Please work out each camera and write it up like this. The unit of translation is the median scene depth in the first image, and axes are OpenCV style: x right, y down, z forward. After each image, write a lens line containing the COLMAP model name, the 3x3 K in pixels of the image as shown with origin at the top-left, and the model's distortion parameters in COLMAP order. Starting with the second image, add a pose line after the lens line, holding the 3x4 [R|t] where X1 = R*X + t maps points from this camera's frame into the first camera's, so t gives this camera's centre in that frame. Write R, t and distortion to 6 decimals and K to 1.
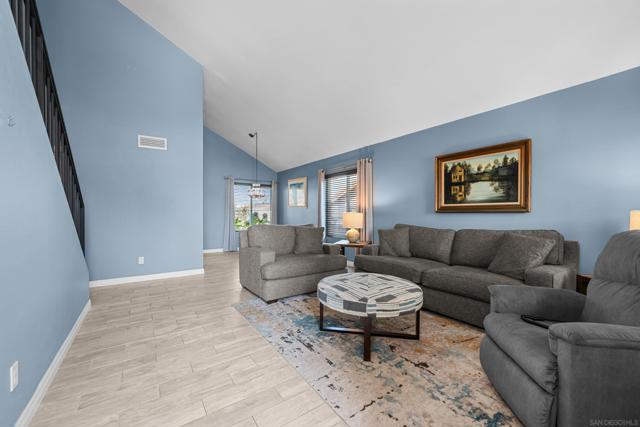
lens RADIAL K [[258.5, 0, 316.8], [0, 258.5, 213.6], [0, 0, 1]] dist [0.003453, 0.000221]
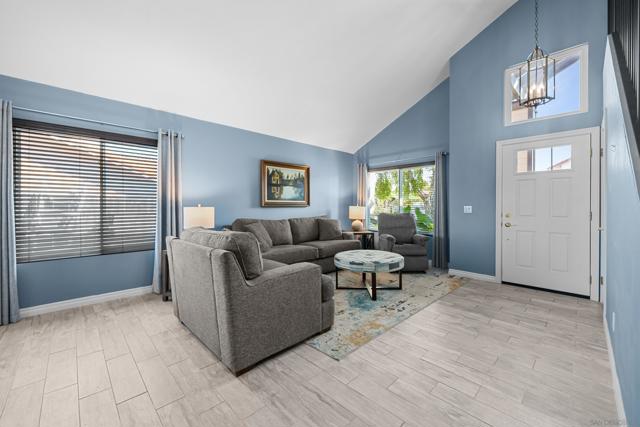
lens RADIAL K [[258.5, 0, 320.9], [0, 258.5, 211.0], [0, 0, 1]] dist [0.003453, 0.000221]
pose [[-0.175951, -0.022561, 0.984140, -0.810017], [0.003558, 0.999716, 0.023554, -0.013669], [-0.984392, 0.007646, -0.175821, 1.018288]]
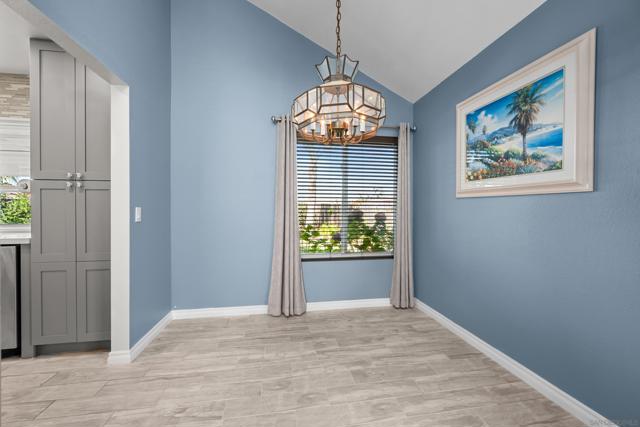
lens RADIAL K [[258.5, 0, 319.6], [0, 258.5, 210.8], [0, 0, 1]] dist [0.003453, 0.000221]
pose [[0.904929, 0.001298, -0.425561, -0.277448], [-0.000730, 0.999999, 0.001497, -0.009640], [0.425562, -0.001044, 0.904929, 1.435973]]
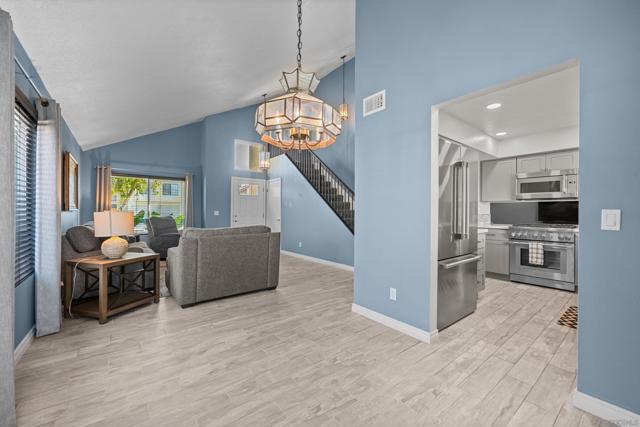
lens RADIAL K [[258.5, 0, 321.9], [0, 258.5, 213.1], [0, 0, 1]] dist [0.003453, 0.000221]
pose [[-0.997203, -0.009077, -0.074185, -0.412716], [-0.009452, 0.999944, 0.004702, -0.008943], [0.074138, 0.005390, -0.997233, 2.151932]]
